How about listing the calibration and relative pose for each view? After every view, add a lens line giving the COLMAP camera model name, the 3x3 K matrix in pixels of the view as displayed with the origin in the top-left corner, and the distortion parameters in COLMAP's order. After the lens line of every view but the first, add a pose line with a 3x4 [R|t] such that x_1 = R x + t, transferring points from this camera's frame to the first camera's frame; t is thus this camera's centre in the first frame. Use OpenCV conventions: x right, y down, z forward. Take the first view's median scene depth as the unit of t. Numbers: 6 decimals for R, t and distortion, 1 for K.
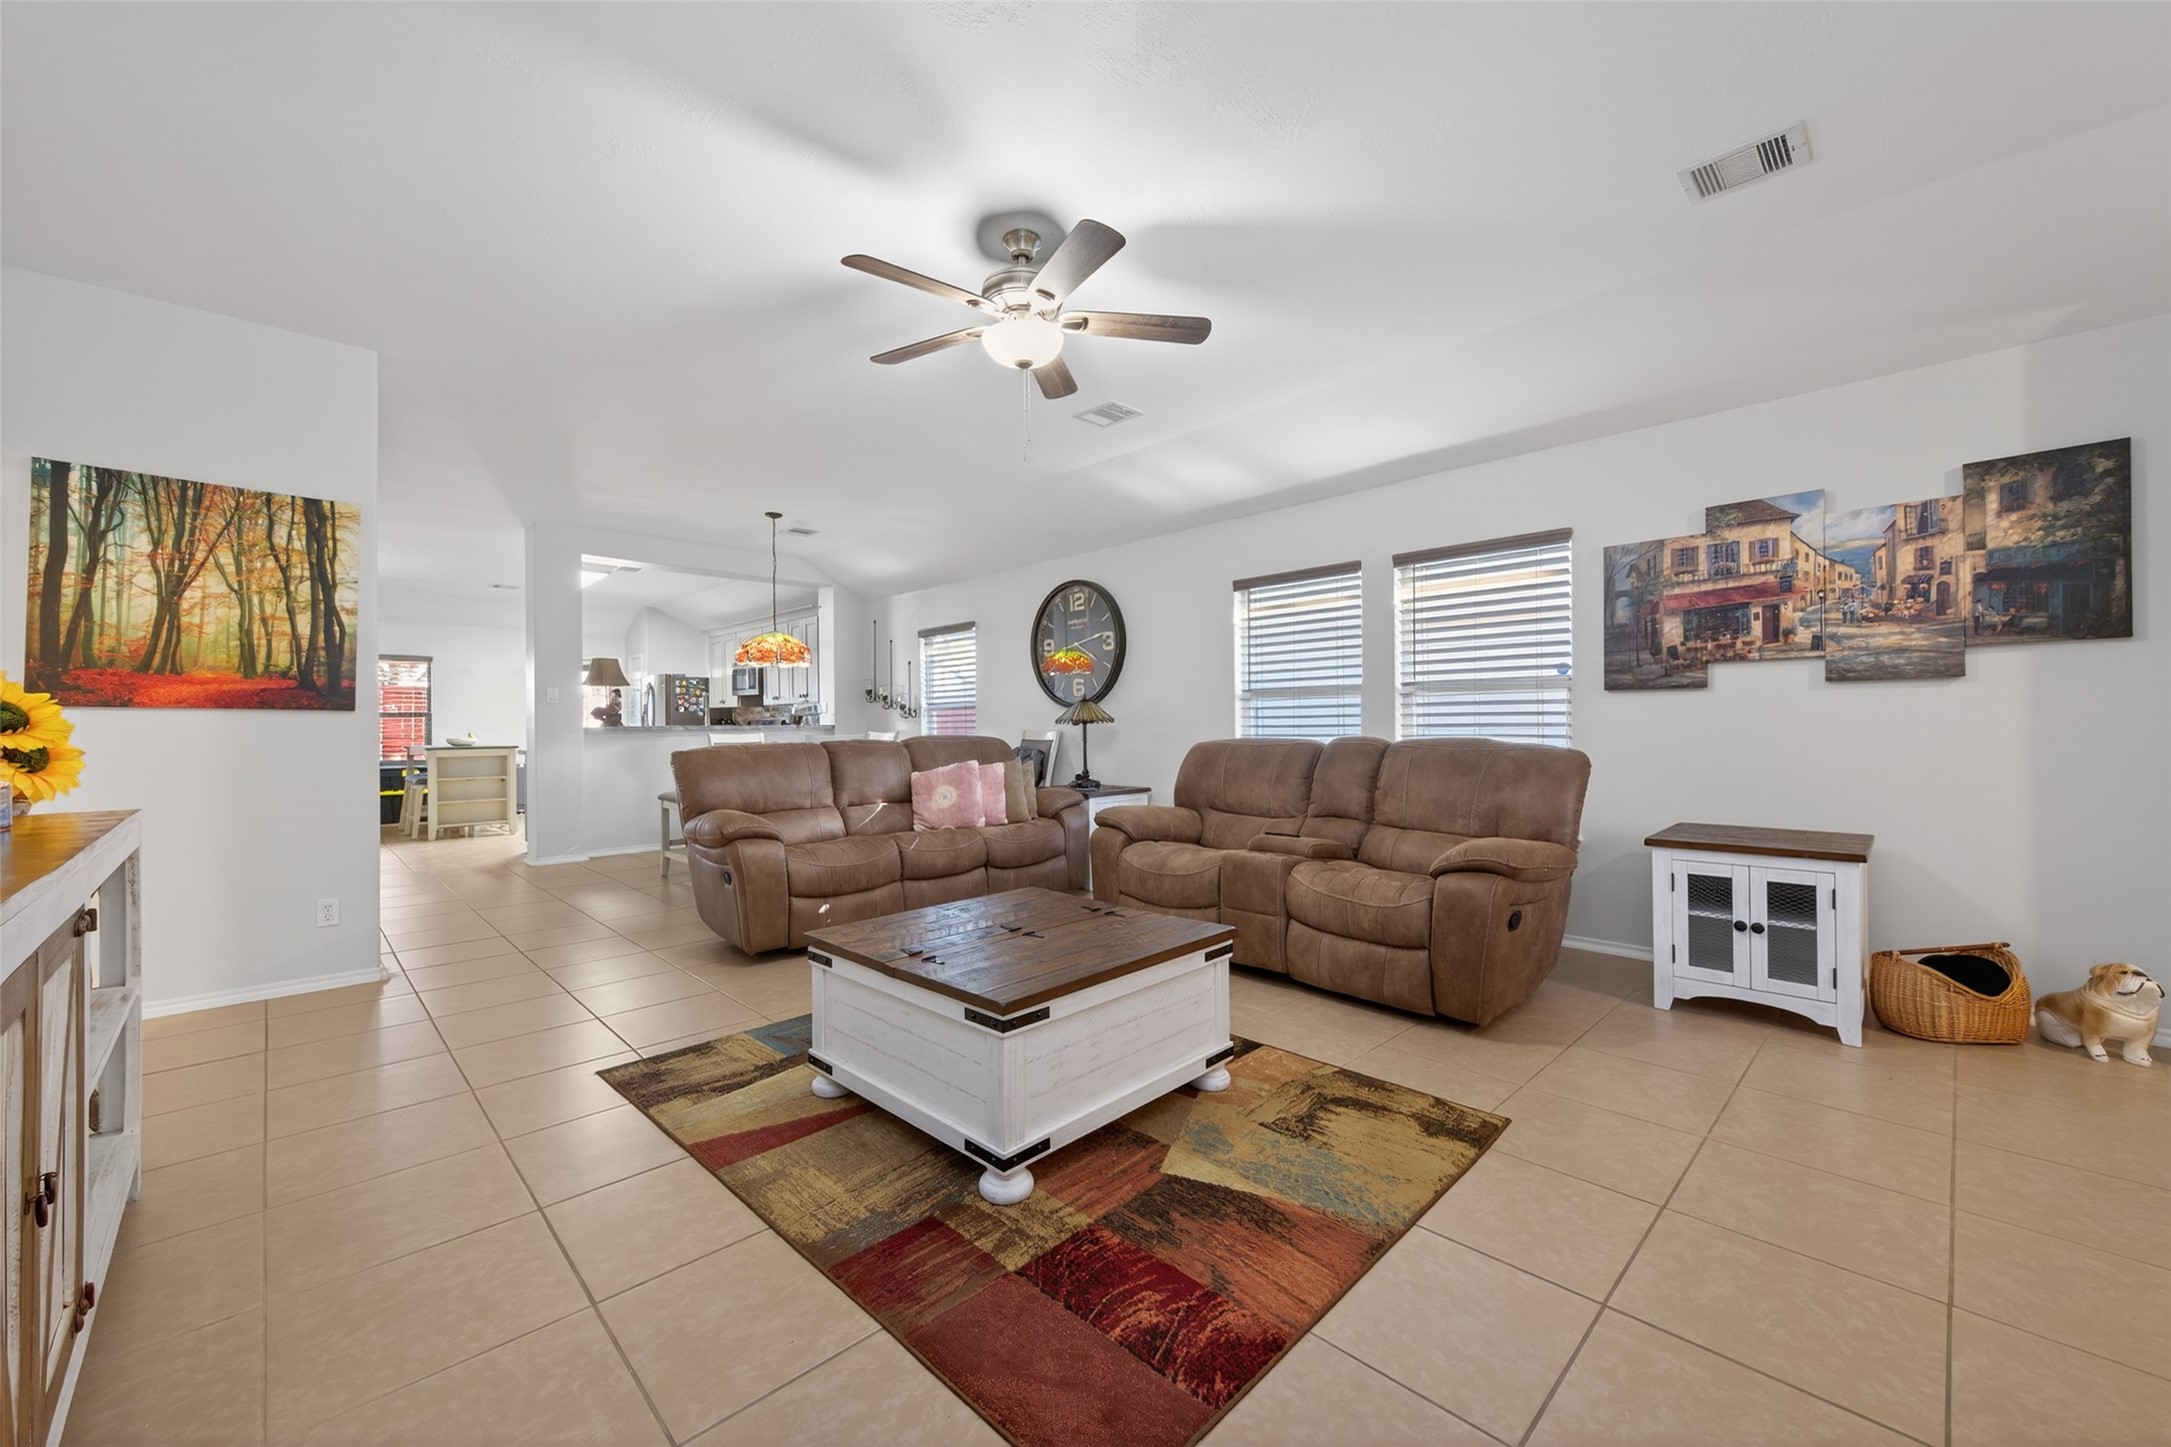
lens RADIAL K [[841.5, 0, 1091.9], [0, 841.5, 725.5], [0, 0, 1]] dist [0.005471, -0.002186]
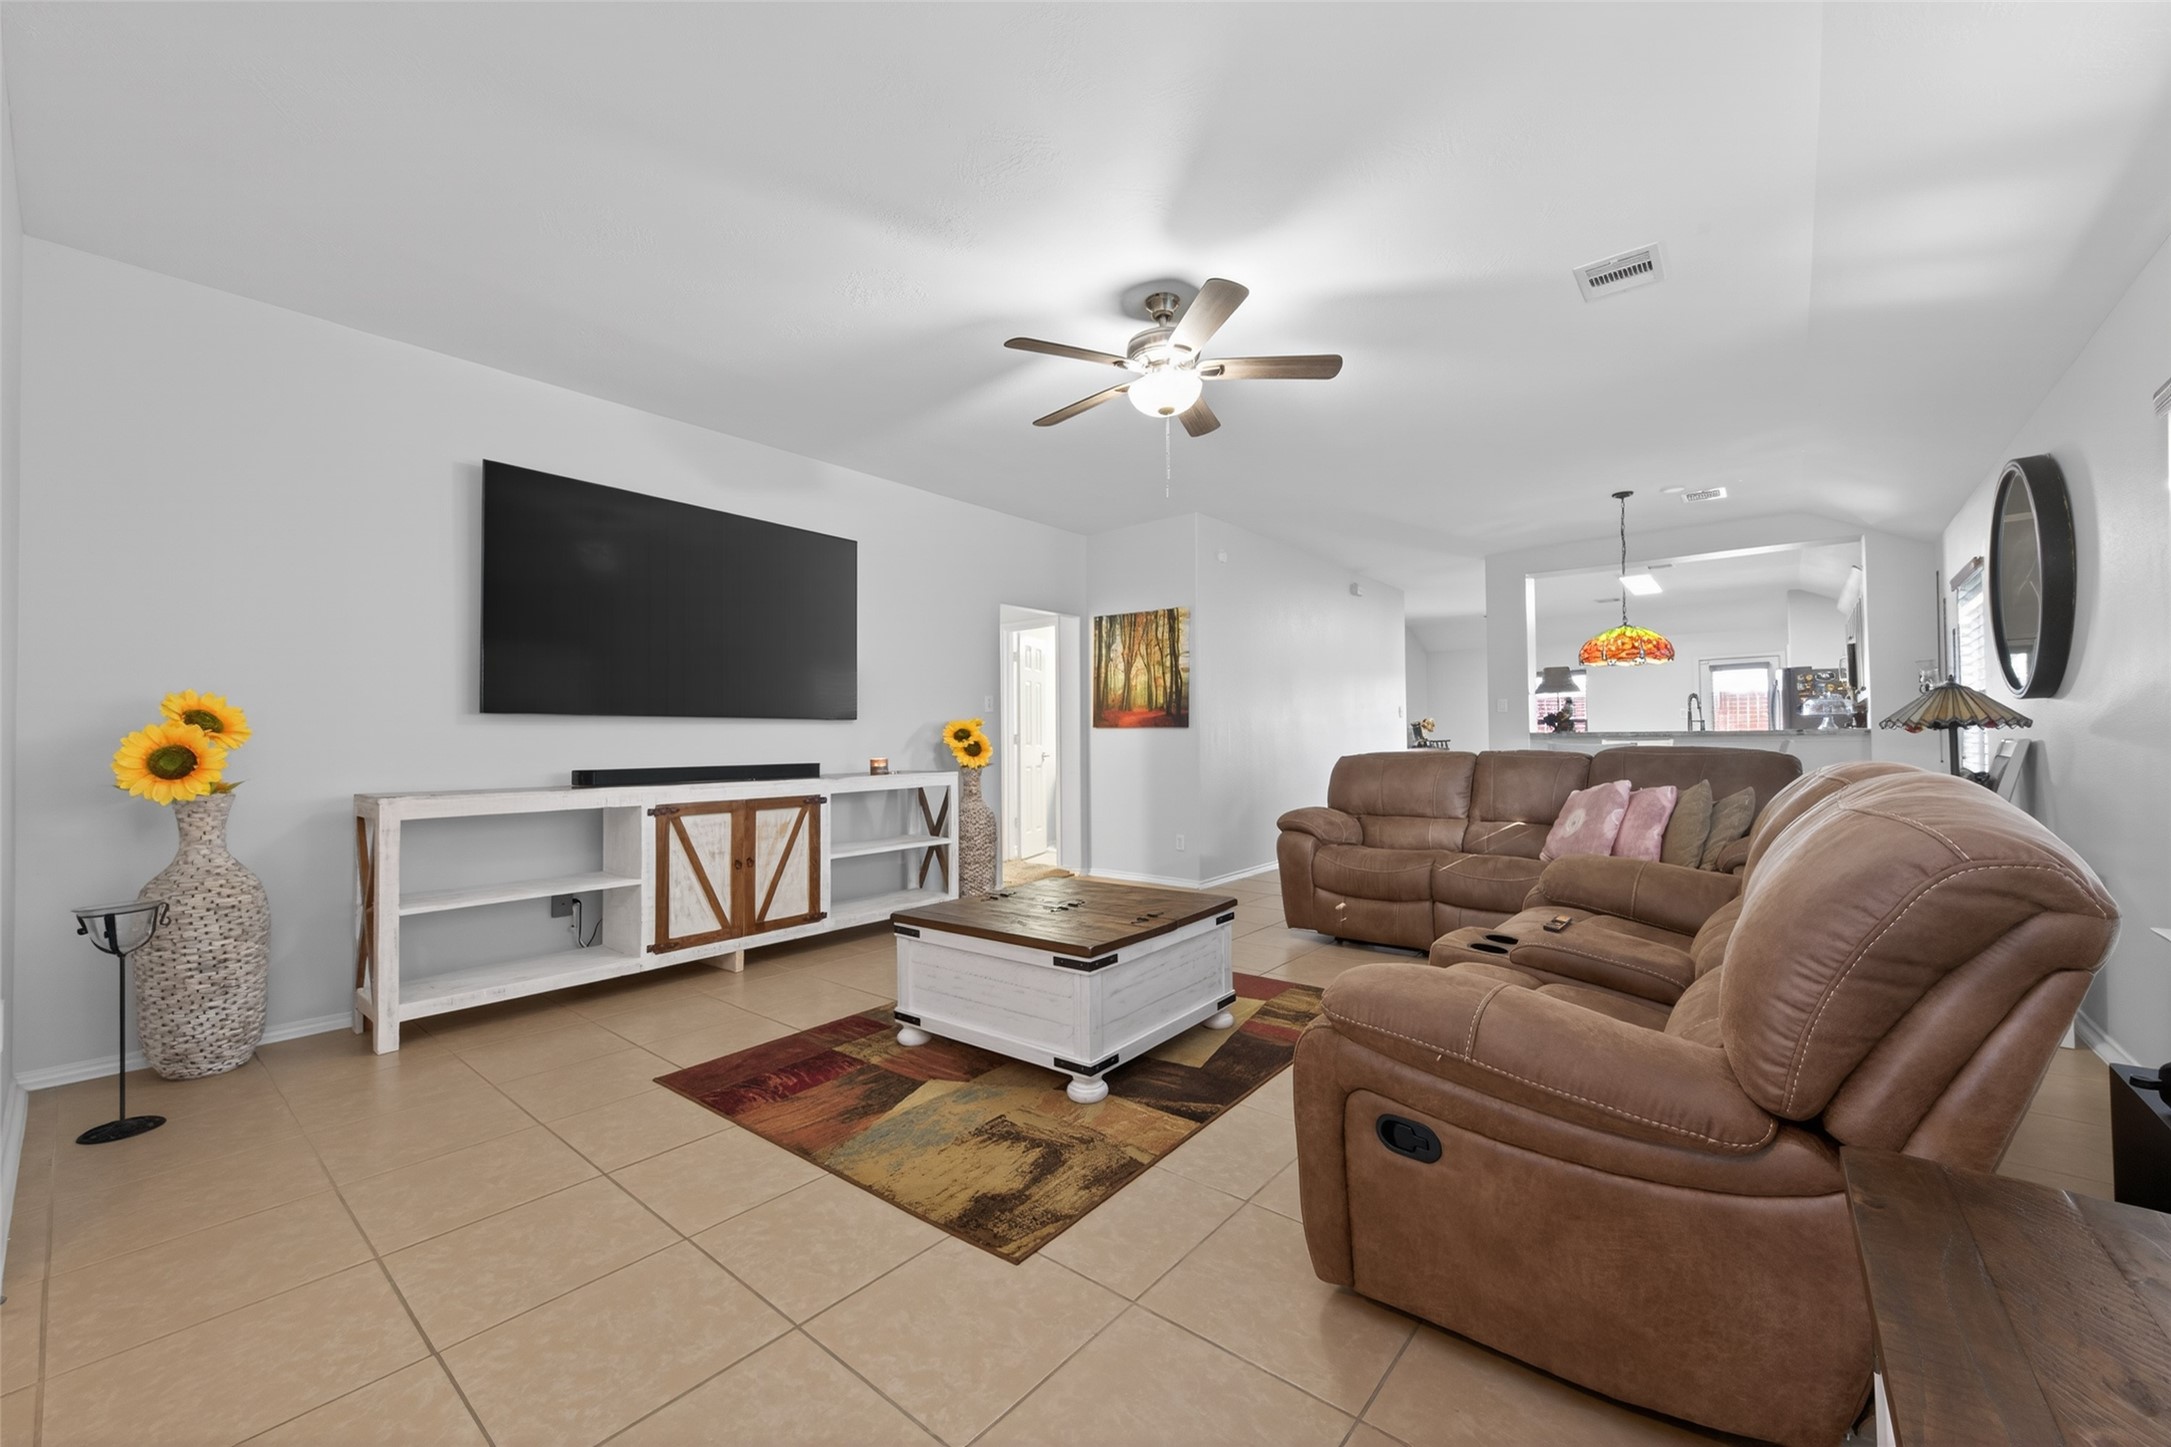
lens RADIAL K [[841.5, 0, 1089.1], [0, 841.5, 726.1], [0, 0, 1]] dist [0.005471, -0.002186]
pose [[0.104270, -0.009398, -0.994505, 0.882499], [0.009812, 0.999916, -0.008421, -0.008328], [0.994501, -0.008880, 0.104354, 0.688984]]
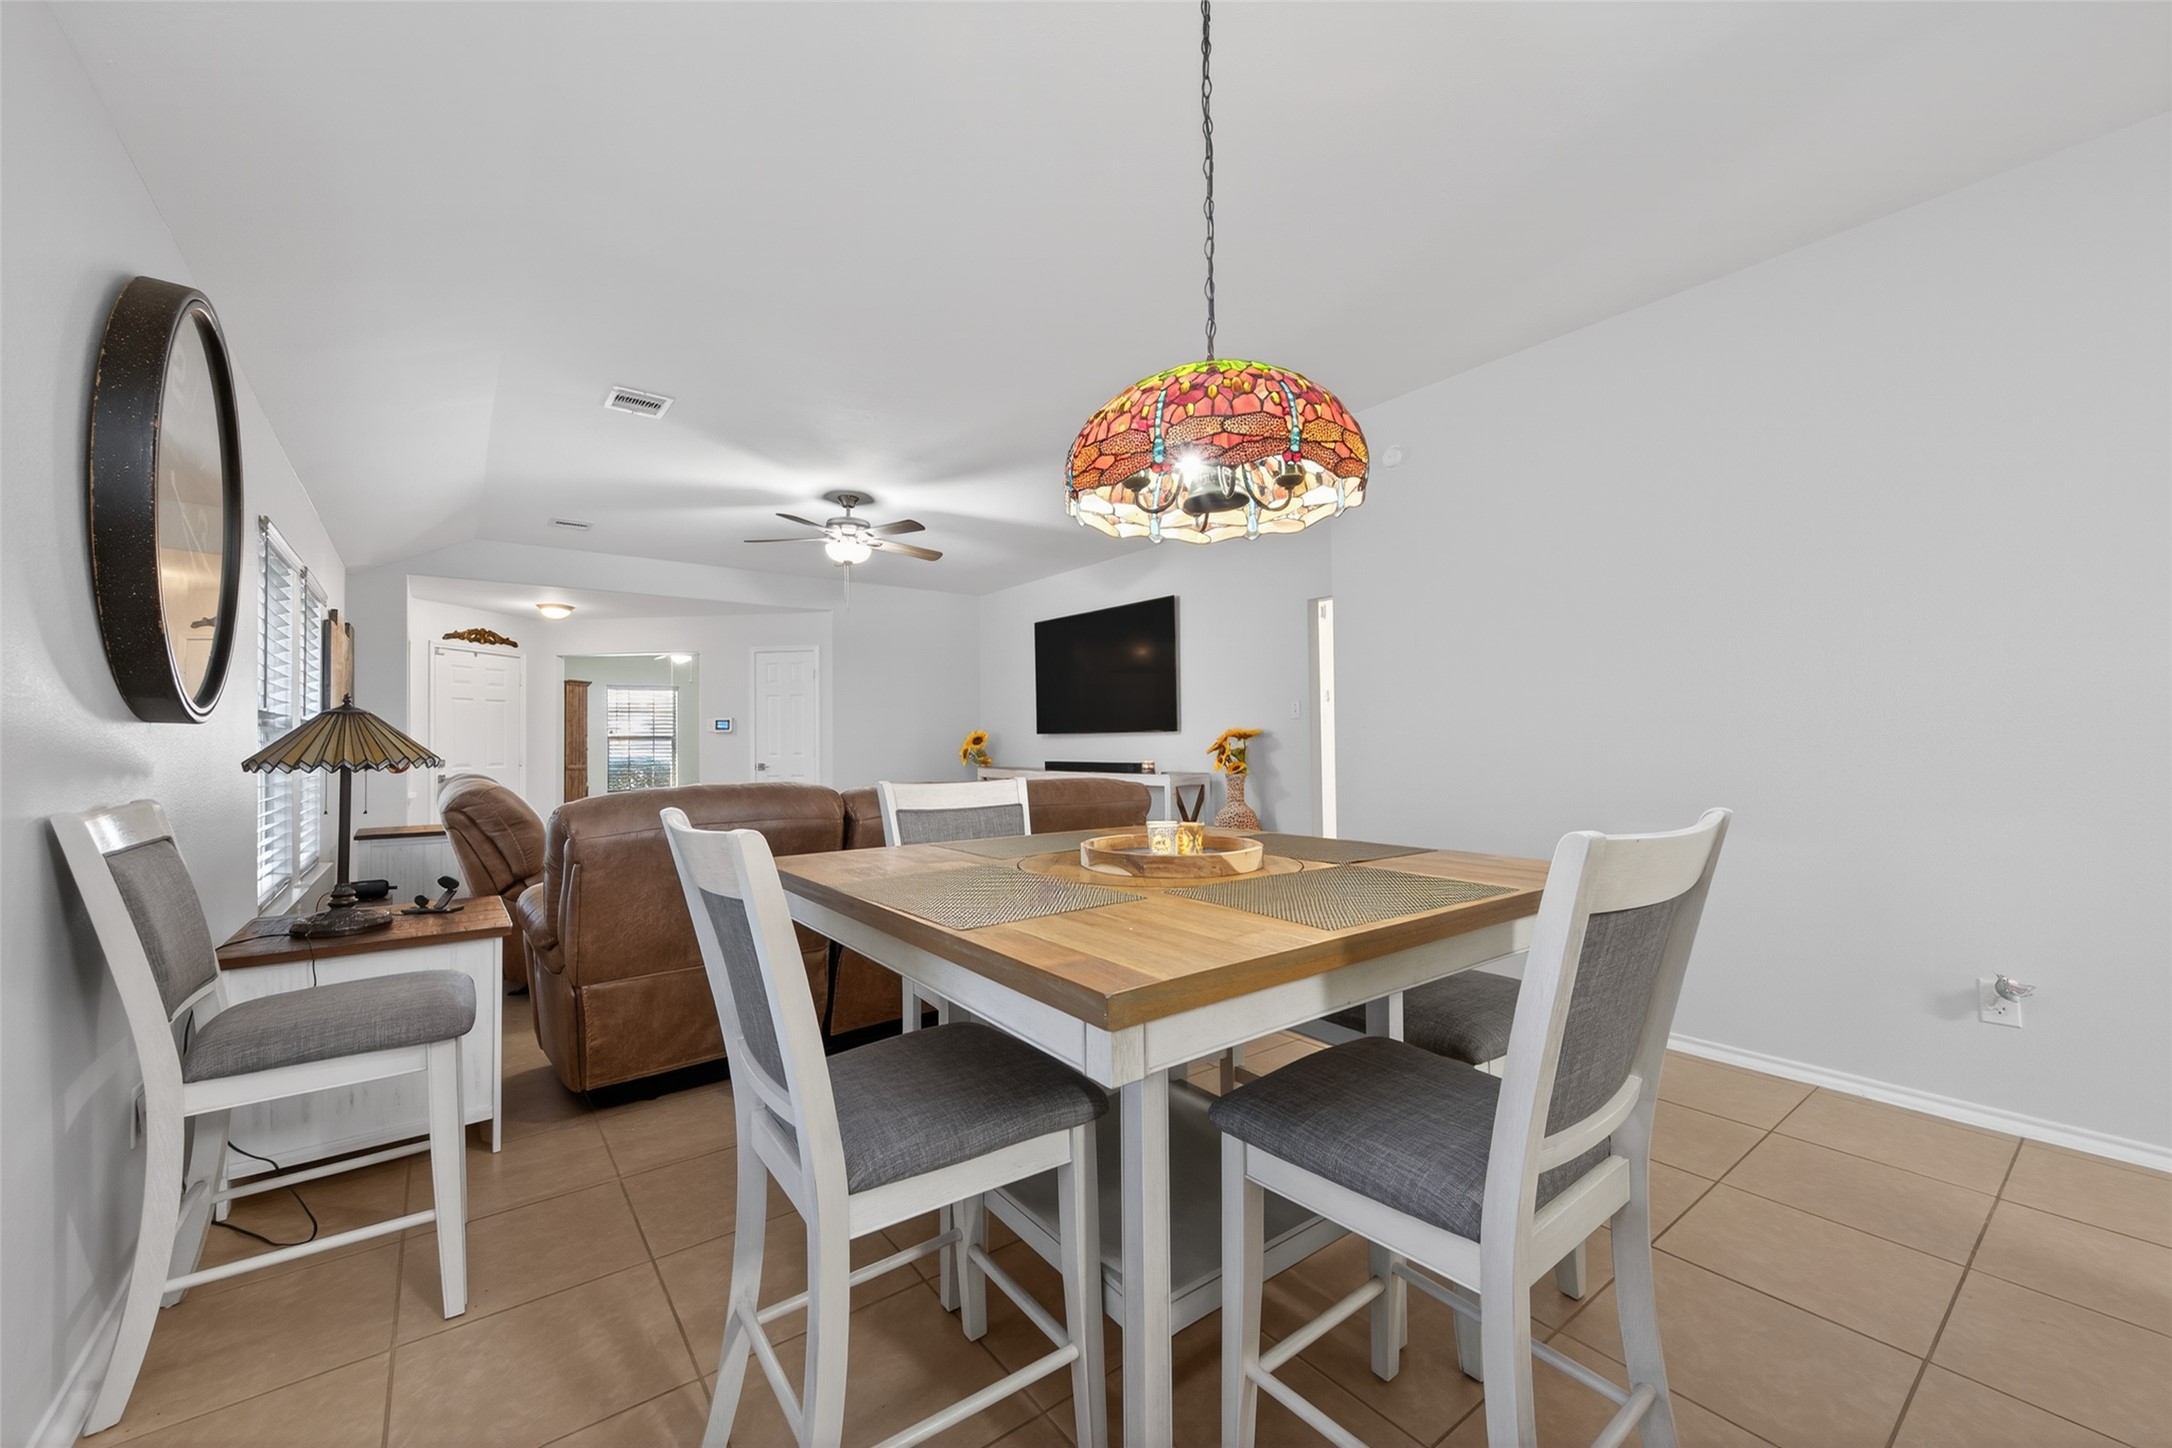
lens RADIAL K [[841.9, 0, 1083.9], [0, 841.9, 733.6], [0, 0, 1]] dist [0.005471, -0.002186]
pose [[-0.992449, 0.014878, 0.121753, -0.735615], [0.012469, 0.999712, -0.020521, 0.006860], [-0.122023, -0.018848, -0.992348, 2.476636]]
